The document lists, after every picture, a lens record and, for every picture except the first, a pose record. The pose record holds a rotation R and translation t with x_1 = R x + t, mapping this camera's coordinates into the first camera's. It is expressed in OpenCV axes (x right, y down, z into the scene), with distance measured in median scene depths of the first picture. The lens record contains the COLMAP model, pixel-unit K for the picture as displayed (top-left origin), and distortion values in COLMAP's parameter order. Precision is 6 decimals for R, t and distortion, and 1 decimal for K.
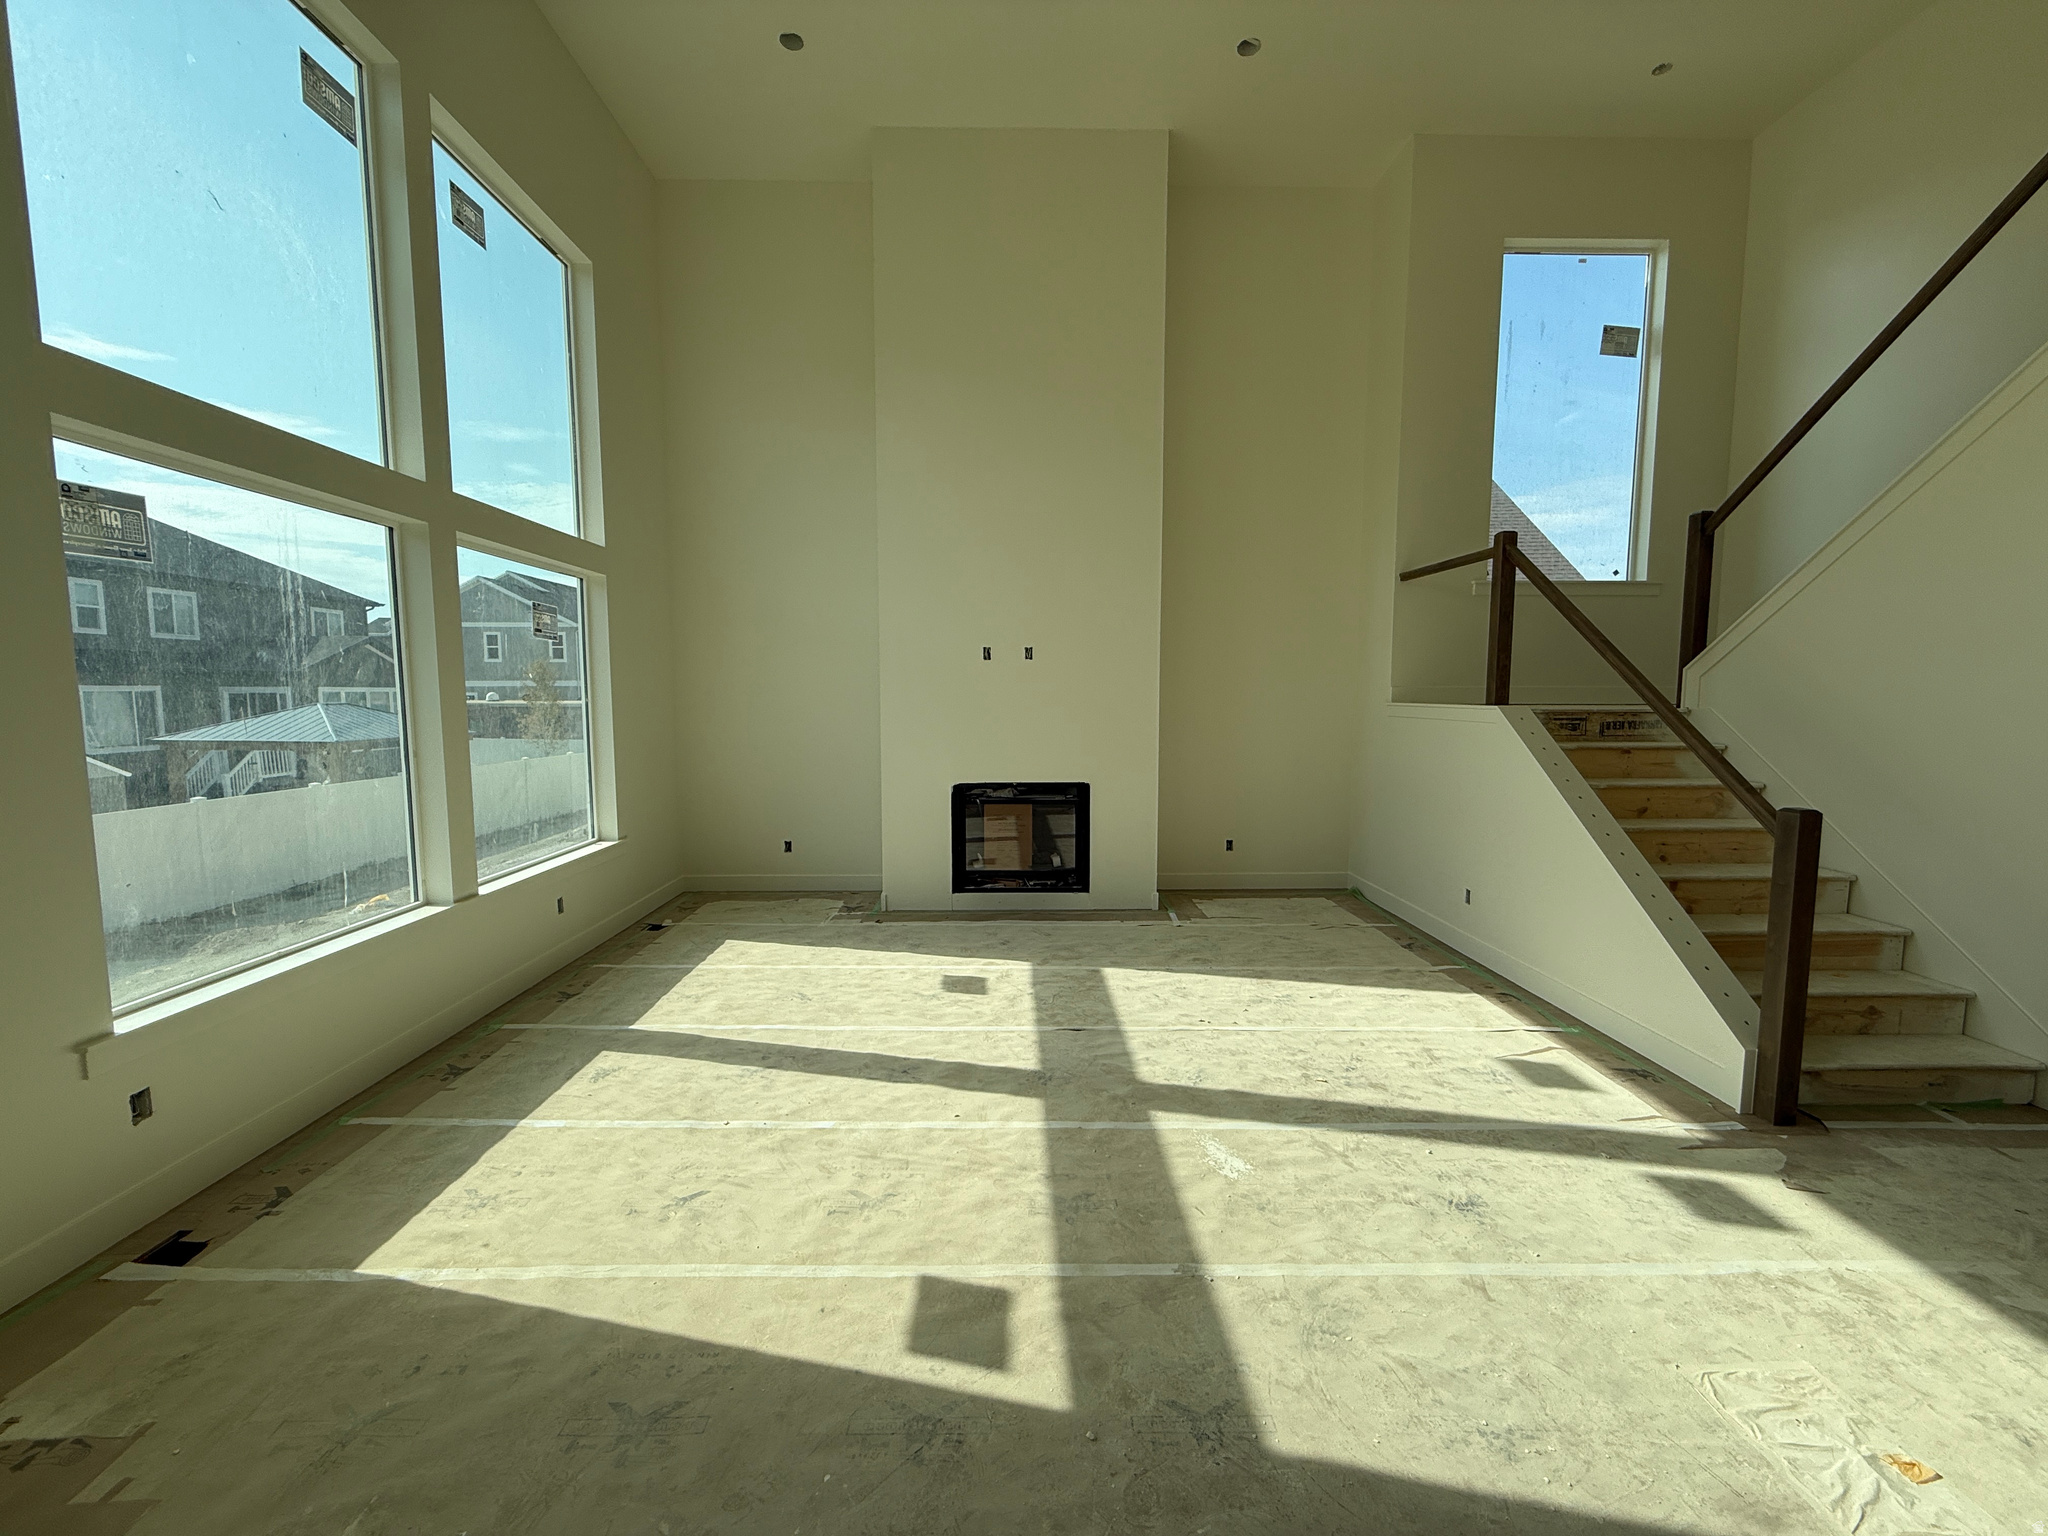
lens RADIAL K [[817.3, 0, 1017.6], [0, 817.3, 767.3], [0, 0, 1]] dist [-0.001671, 0.000437]
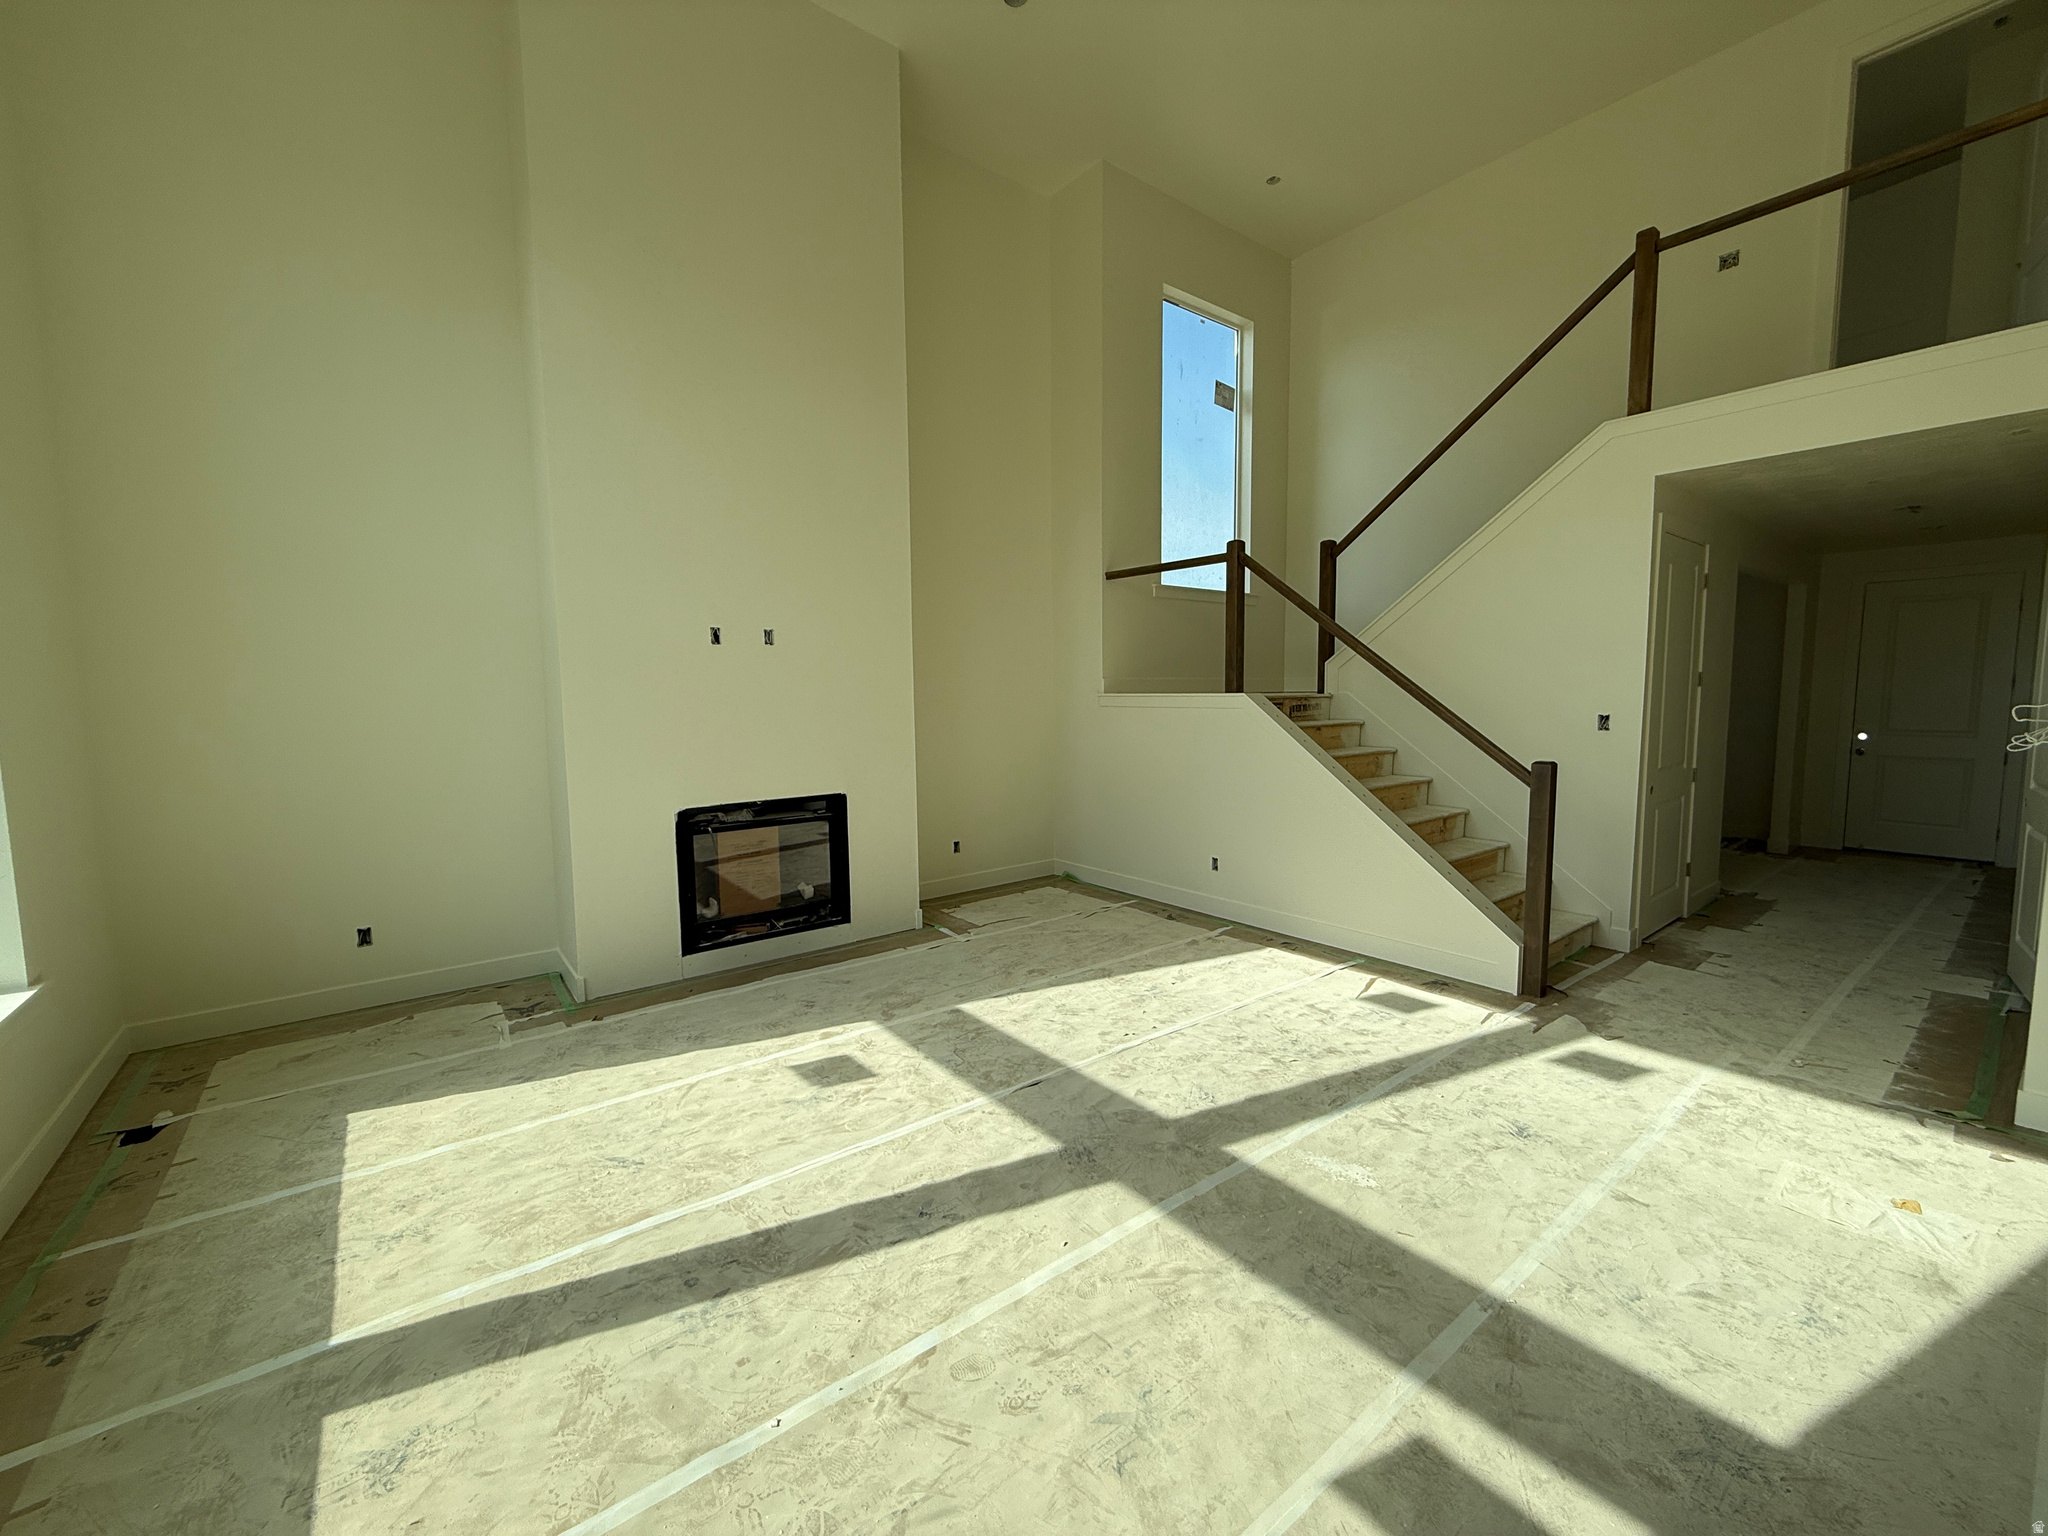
lens RADIAL K [[817.3, 0, 1021.3], [0, 817.3, 764.7], [0, 0, 1]] dist [-0.001671, 0.000437]
pose [[0.798461, -0.063963, 0.598640, -0.376526], [0.067612, 0.997577, 0.016408, -0.016468], [-0.598238, 0.027374, 0.800850, 0.301097]]
